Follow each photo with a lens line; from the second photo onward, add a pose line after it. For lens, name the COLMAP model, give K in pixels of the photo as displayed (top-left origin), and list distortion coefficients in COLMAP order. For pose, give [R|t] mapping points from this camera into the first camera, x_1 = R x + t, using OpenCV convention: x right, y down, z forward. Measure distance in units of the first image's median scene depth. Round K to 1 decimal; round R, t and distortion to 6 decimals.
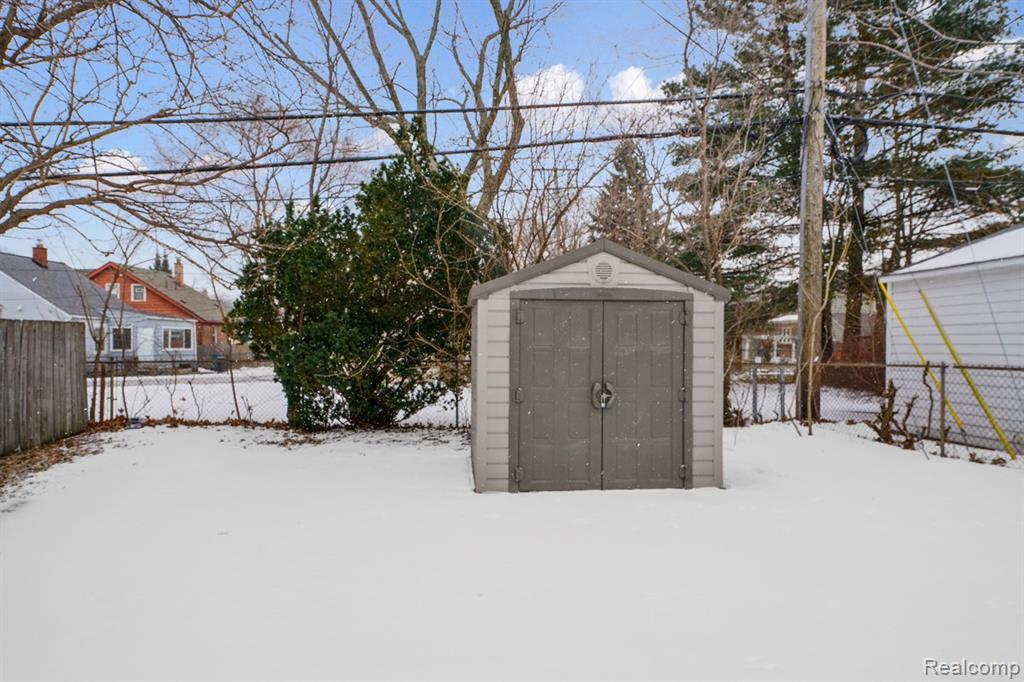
lens RADIAL K [[608.1, 0, 509.8], [0, 608.1, 342.9], [0, 0, 1]] dist [0.004434, 0.000438]
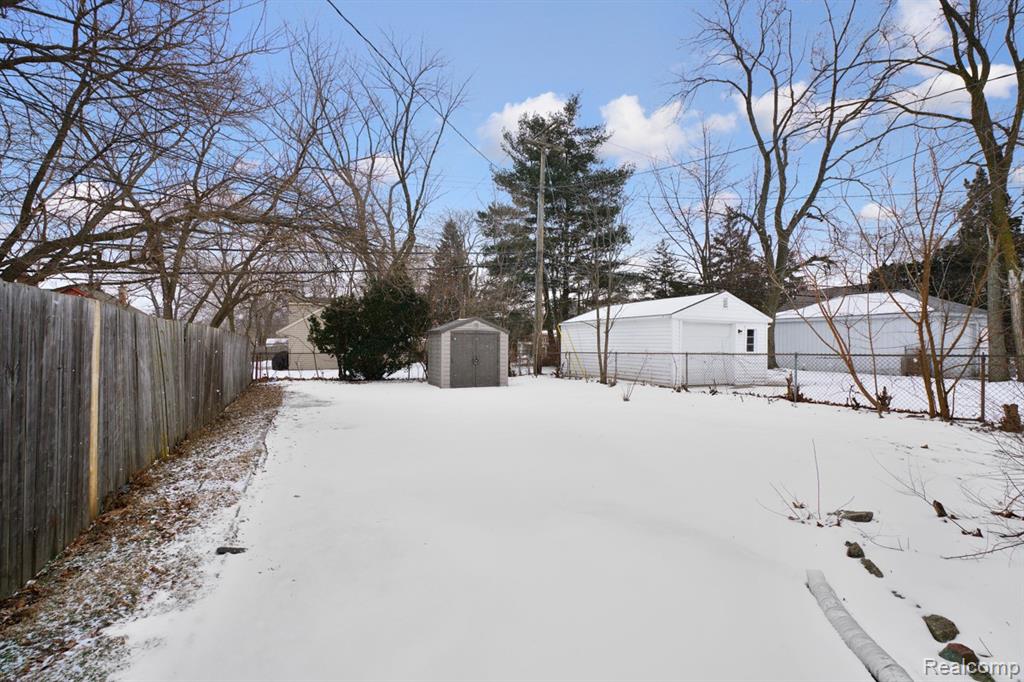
lens RADIAL K [[467.2, 0, 511.5], [0, 467.2, 341.0], [0, 0, 1]] dist [-0.001064, -0.000118]
pose [[0.941357, 0.005885, 0.337361, -0.411538], [-0.001180, 0.999899, -0.014147, 0.007903], [-0.337411, 0.012920, 0.941269, -1.176000]]
